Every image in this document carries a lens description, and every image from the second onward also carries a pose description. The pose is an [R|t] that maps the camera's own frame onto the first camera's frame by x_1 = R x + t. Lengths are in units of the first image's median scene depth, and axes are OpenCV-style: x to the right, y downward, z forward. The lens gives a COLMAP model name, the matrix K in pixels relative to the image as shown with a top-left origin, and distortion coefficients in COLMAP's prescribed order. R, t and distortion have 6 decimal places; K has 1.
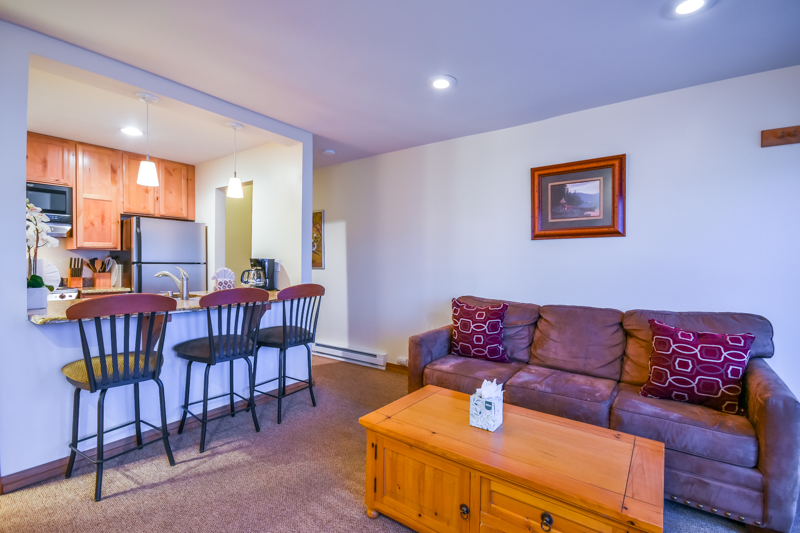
lens RADIAL K [[363.3, 0, 410.7], [0, 363.3, 267.7], [0, 0, 1]] dist [0.014578, -0.013121]
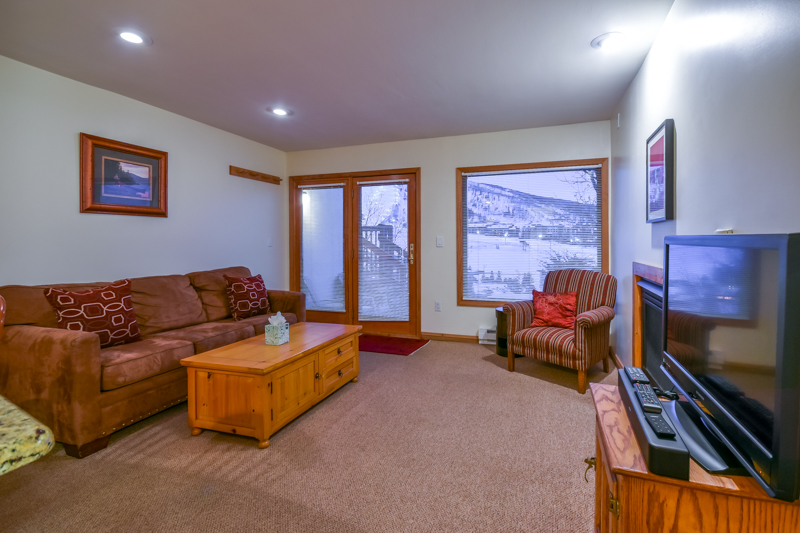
lens RADIAL K [[363.3, 0, 429.9], [0, 363.3, 248.3], [0, 0, 1]] dist [0.014578, -0.013121]
pose [[-0.307778, -0.023257, 0.951174, -0.717947], [0.016529, 0.999420, 0.029785, -0.001664], [-0.951315, 0.024889, -0.307215, 0.425612]]
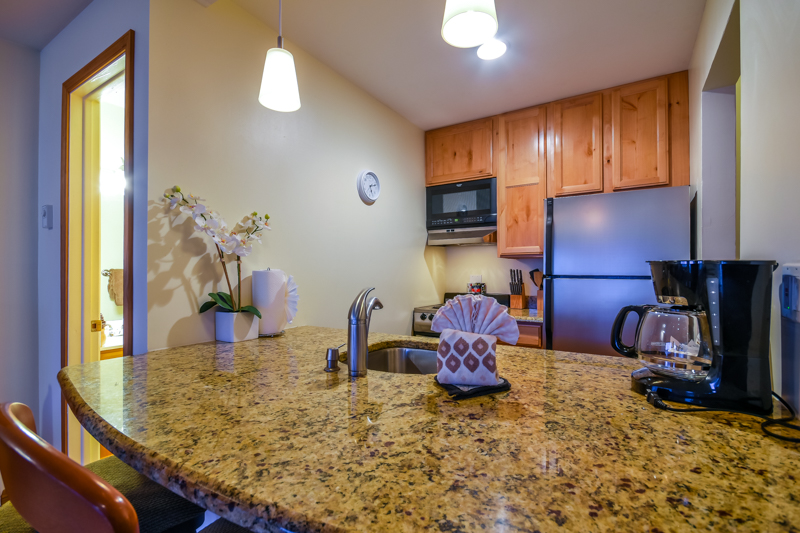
lens RADIAL K [[363.3, 0, 404.0], [0, 363.3, 268.4], [0, 0, 1]] dist [0.014578, -0.013121]
pose [[0.051473, -0.016948, -0.998531, -0.194607], [-0.016031, 0.999713, -0.017795, -0.012975], [0.998546, 0.016924, 0.051186, 0.818685]]
